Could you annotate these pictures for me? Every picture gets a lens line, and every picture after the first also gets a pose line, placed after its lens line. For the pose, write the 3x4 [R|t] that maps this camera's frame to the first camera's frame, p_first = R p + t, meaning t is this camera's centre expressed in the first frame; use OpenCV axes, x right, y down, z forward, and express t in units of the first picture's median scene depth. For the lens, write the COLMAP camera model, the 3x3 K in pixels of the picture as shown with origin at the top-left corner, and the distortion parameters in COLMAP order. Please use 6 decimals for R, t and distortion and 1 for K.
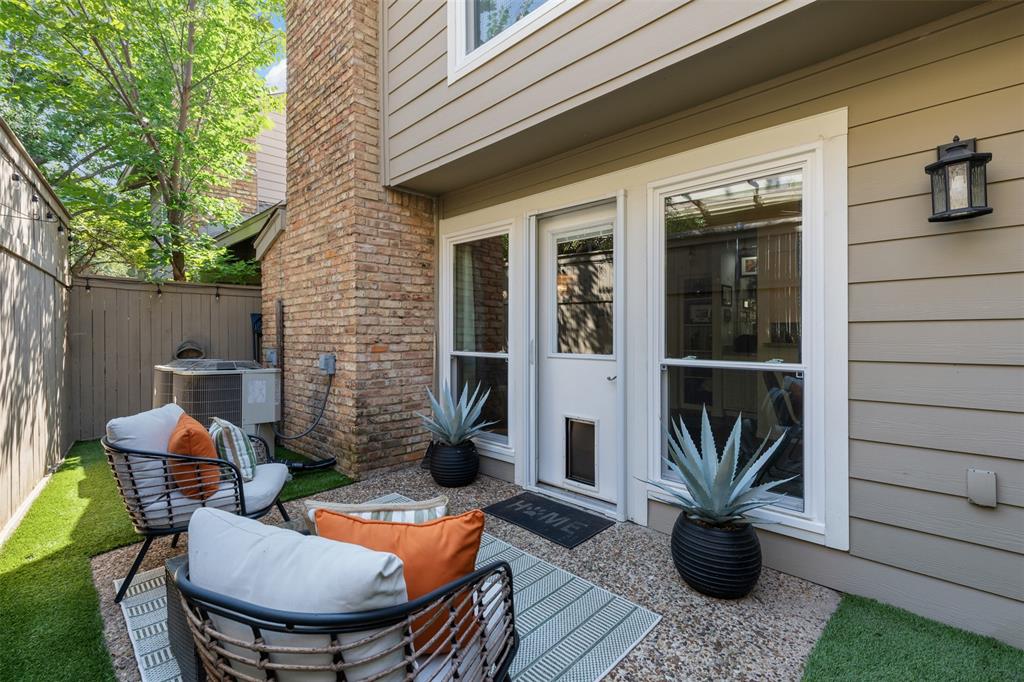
lens RADIAL K [[463.8, 0, 512.8], [0, 463.8, 338.8], [0, 0, 1]] dist [0.010475, -0.003751]
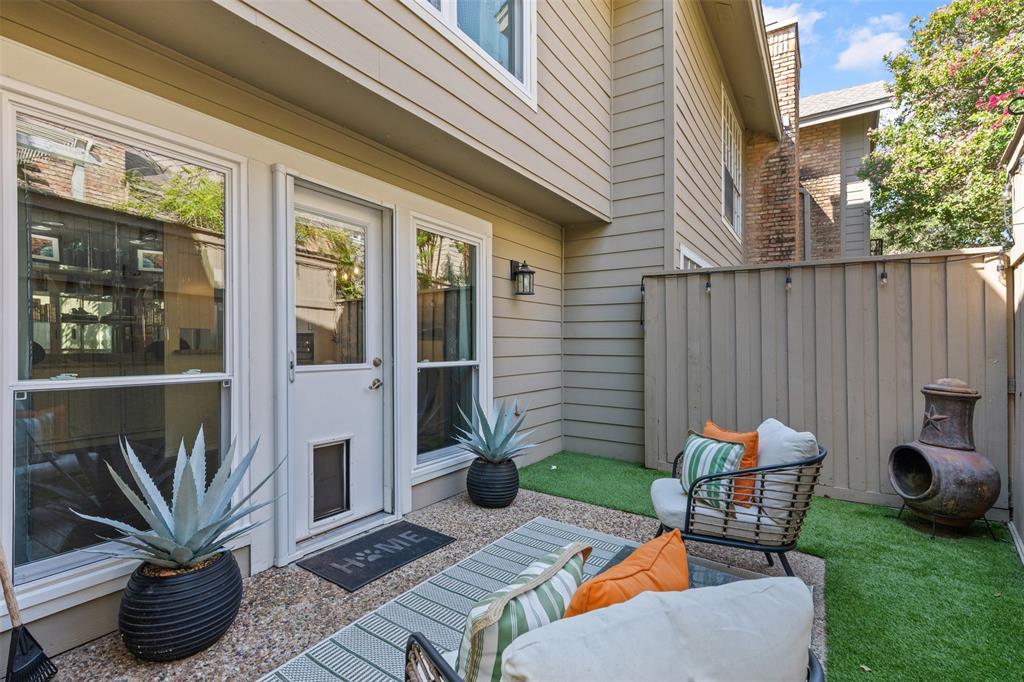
lens RADIAL K [[463.8, 0, 505.5], [0, 463.8, 339.2], [0, 0, 1]] dist [0.010475, -0.003751]
pose [[-0.171927, 0.013183, 0.985022, -0.785586], [0.010271, 0.999880, -0.011589, -0.002611], [-0.985056, 0.008125, -0.172042, 0.863226]]
